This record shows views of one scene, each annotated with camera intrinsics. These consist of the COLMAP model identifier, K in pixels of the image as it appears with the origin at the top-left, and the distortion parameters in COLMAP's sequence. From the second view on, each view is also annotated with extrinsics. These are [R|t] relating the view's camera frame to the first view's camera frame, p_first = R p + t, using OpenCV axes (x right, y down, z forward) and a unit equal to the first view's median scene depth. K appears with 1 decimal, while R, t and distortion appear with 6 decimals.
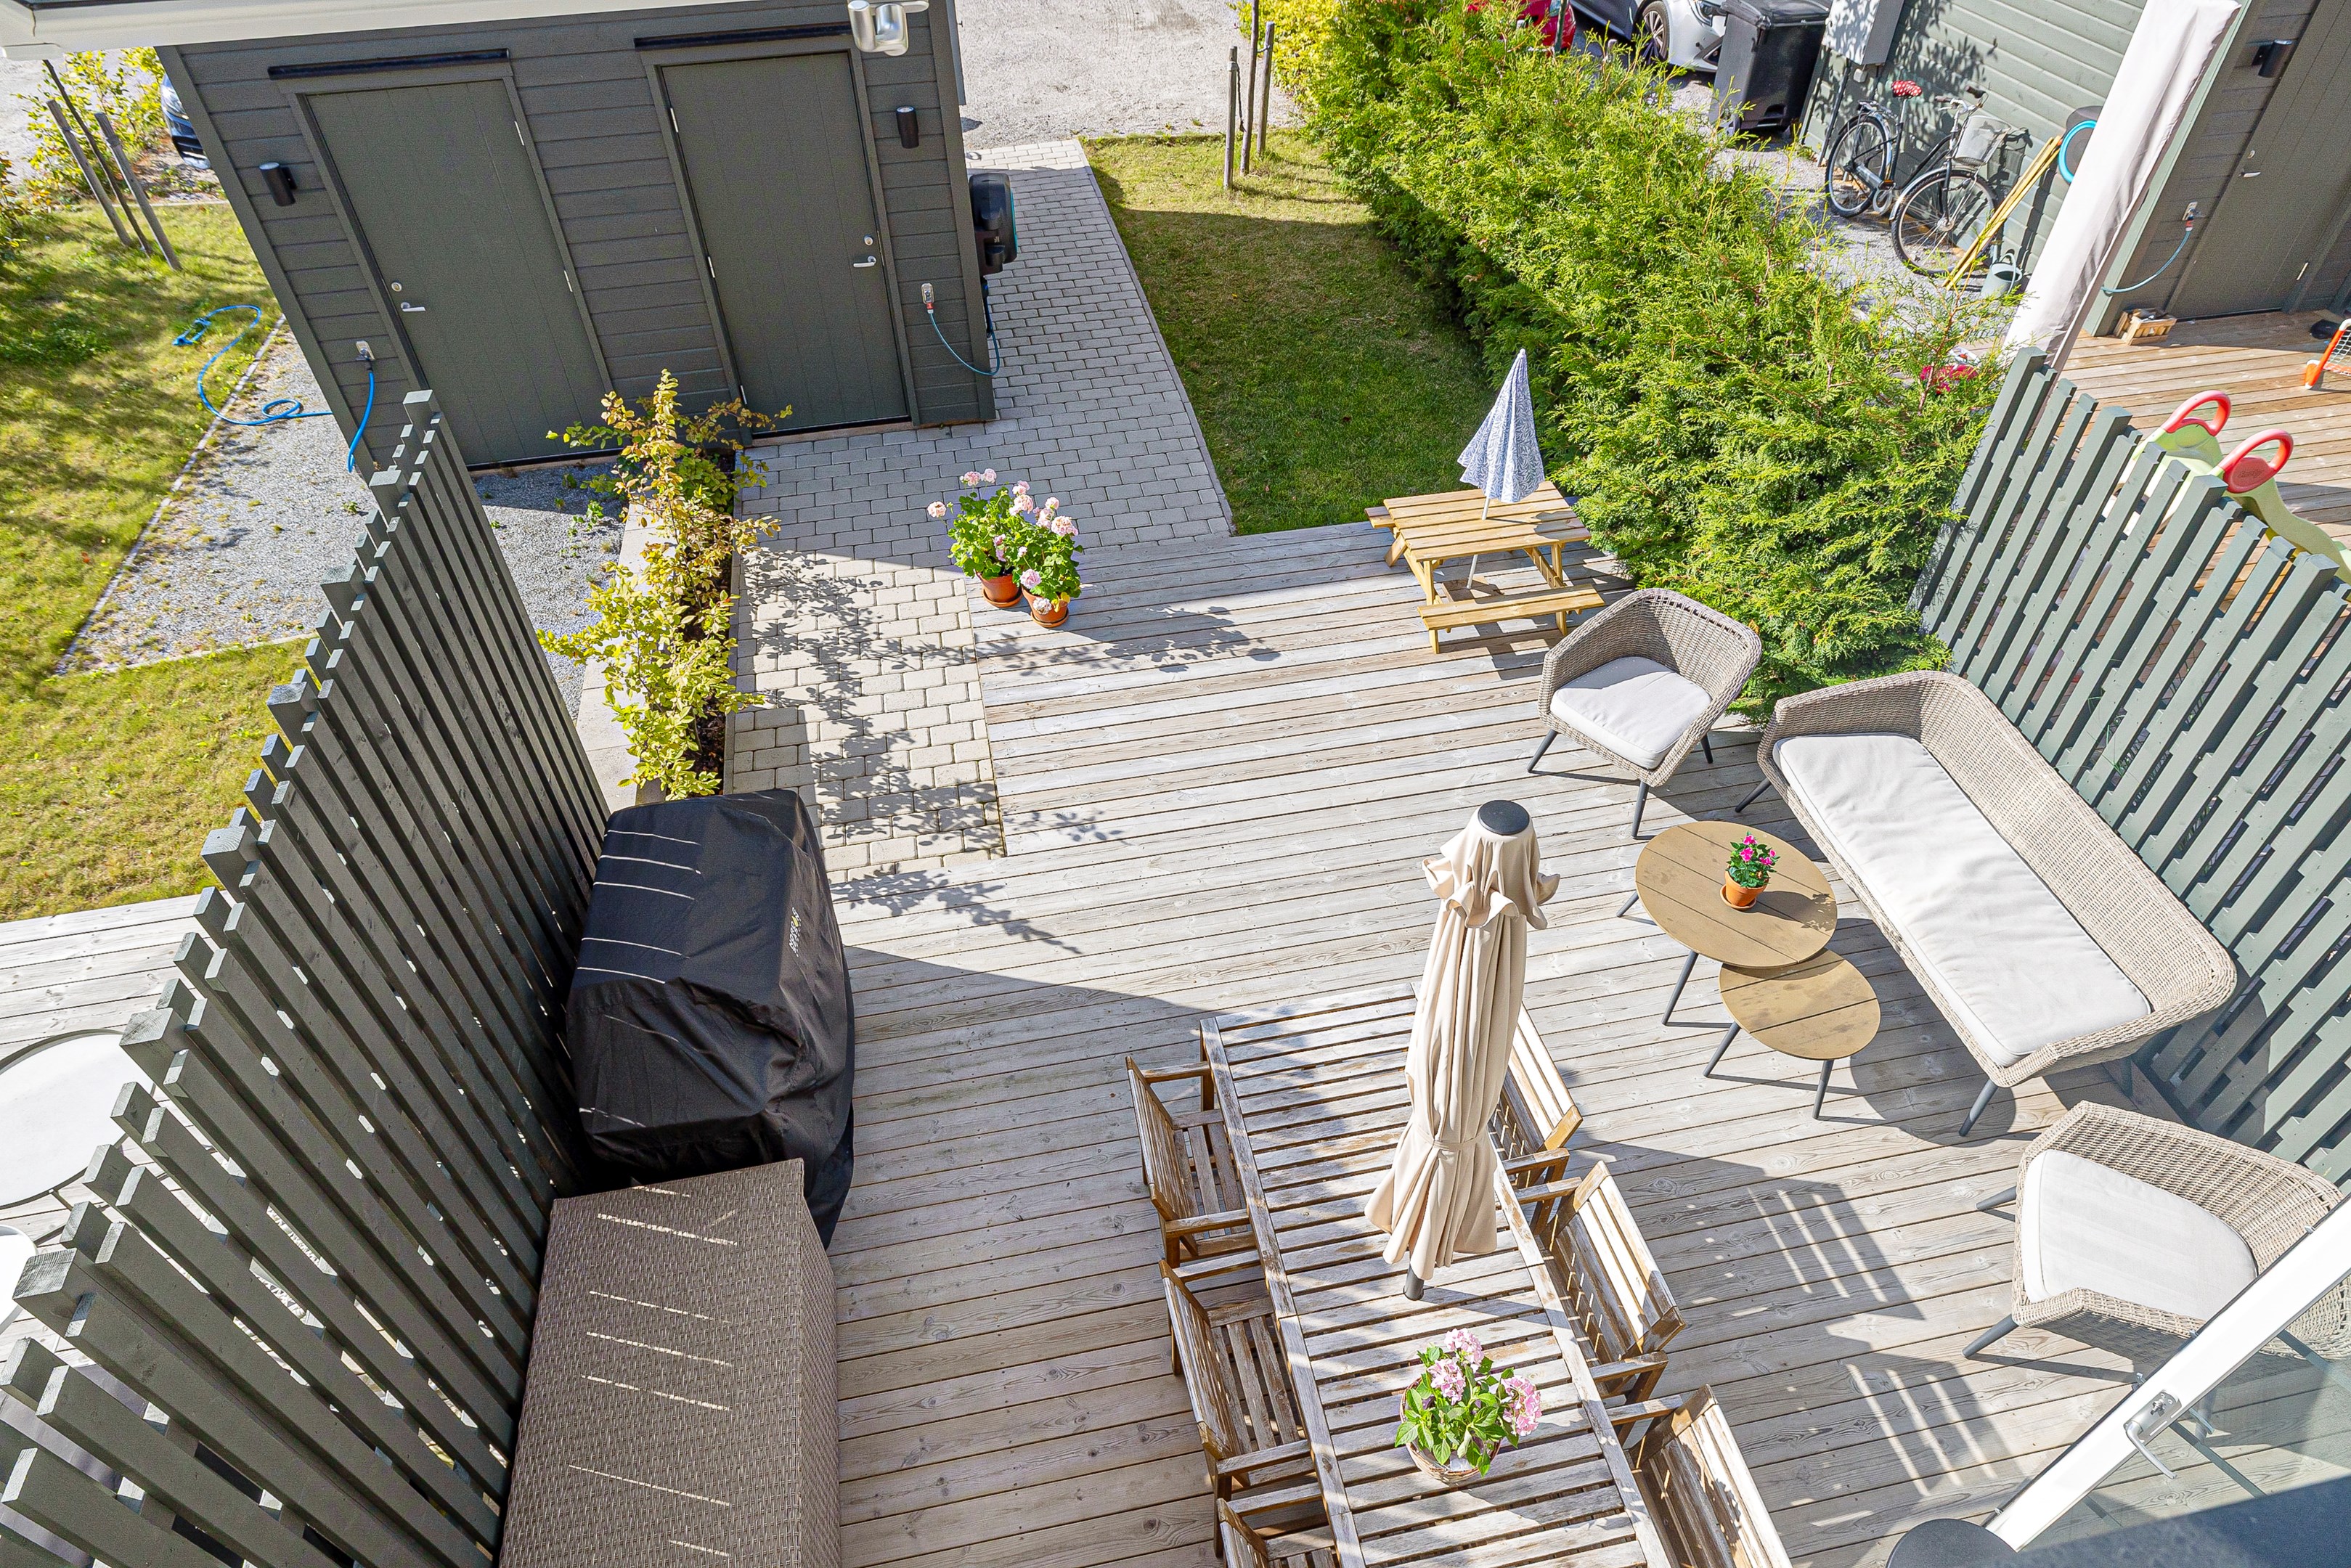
lens RADIAL K [[1383.2, 0, 1178.0], [0, 1383.2, 782.9], [0, 0, 1]] dist [0.000504, -0.000312]
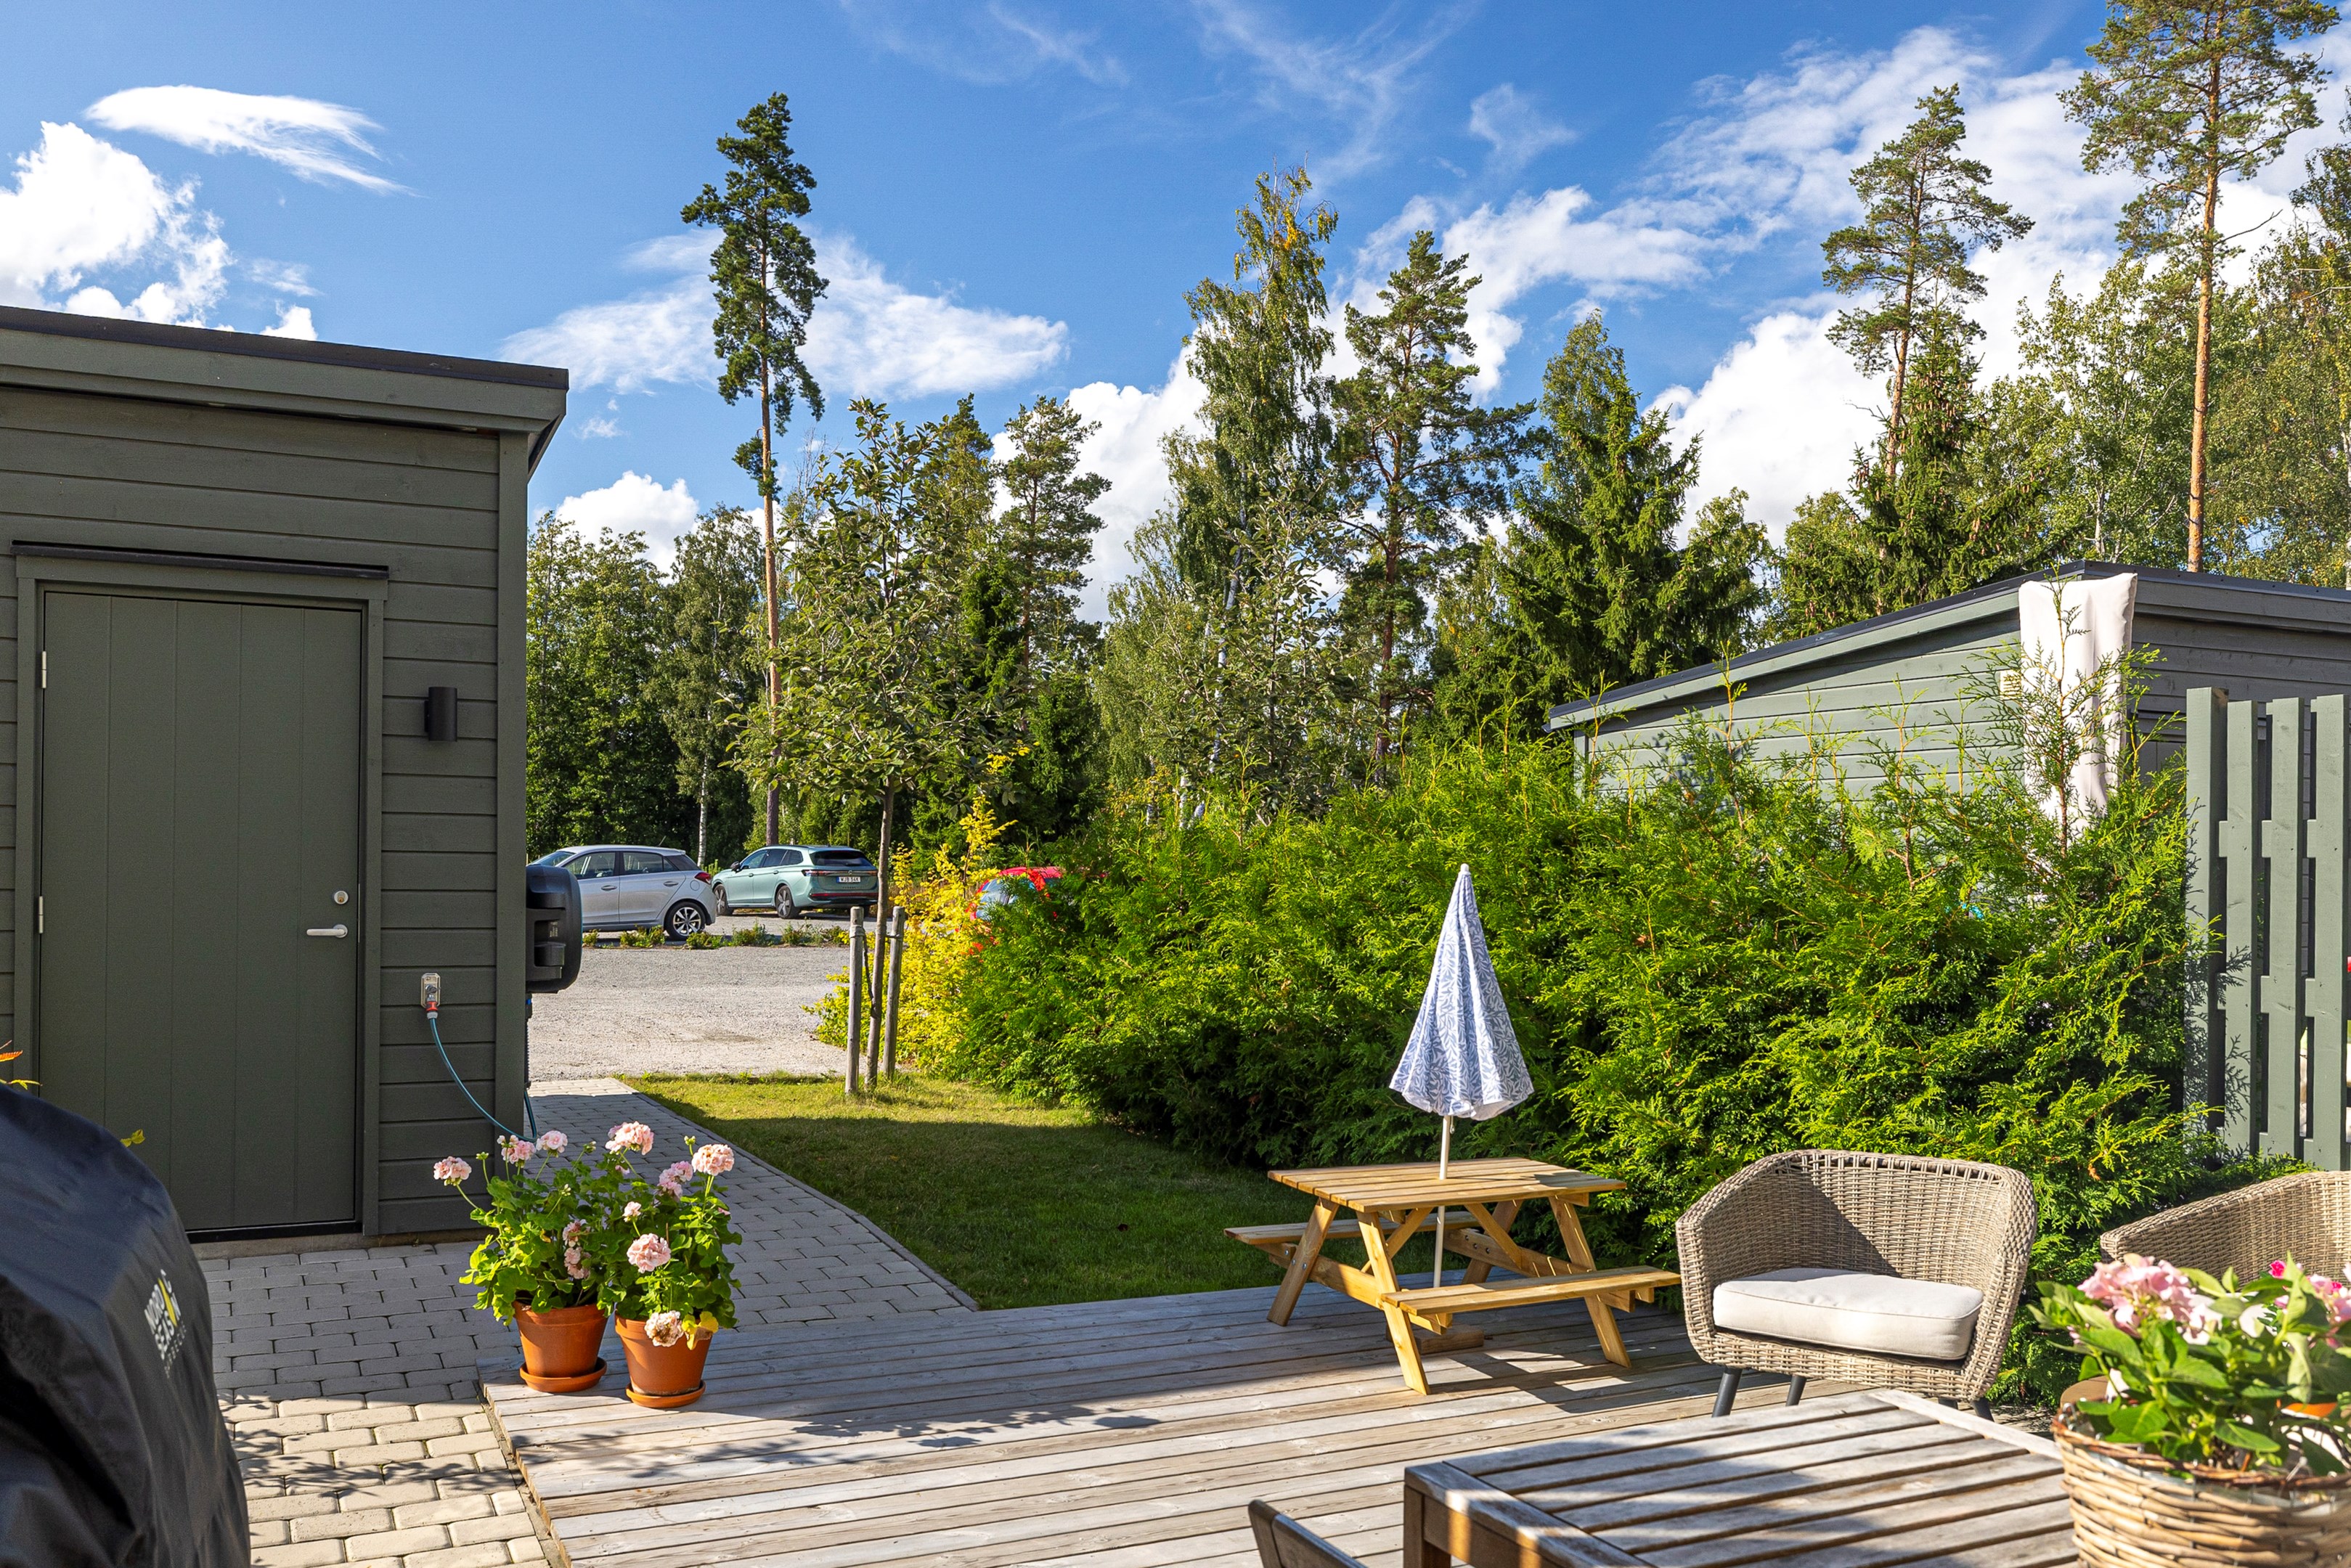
lens RADIAL K [[1983.5, 0, 1174.8], [0, 1983.5, 787.6], [0, 0, 1]] dist [0.003836, -0.000993]
pose [[0.966120, 0.020954, 0.257241, -0.115231], [0.164221, 0.718997, -0.675333, 0.254098], [-0.199107, 0.694698, 0.691196, 0.357979]]
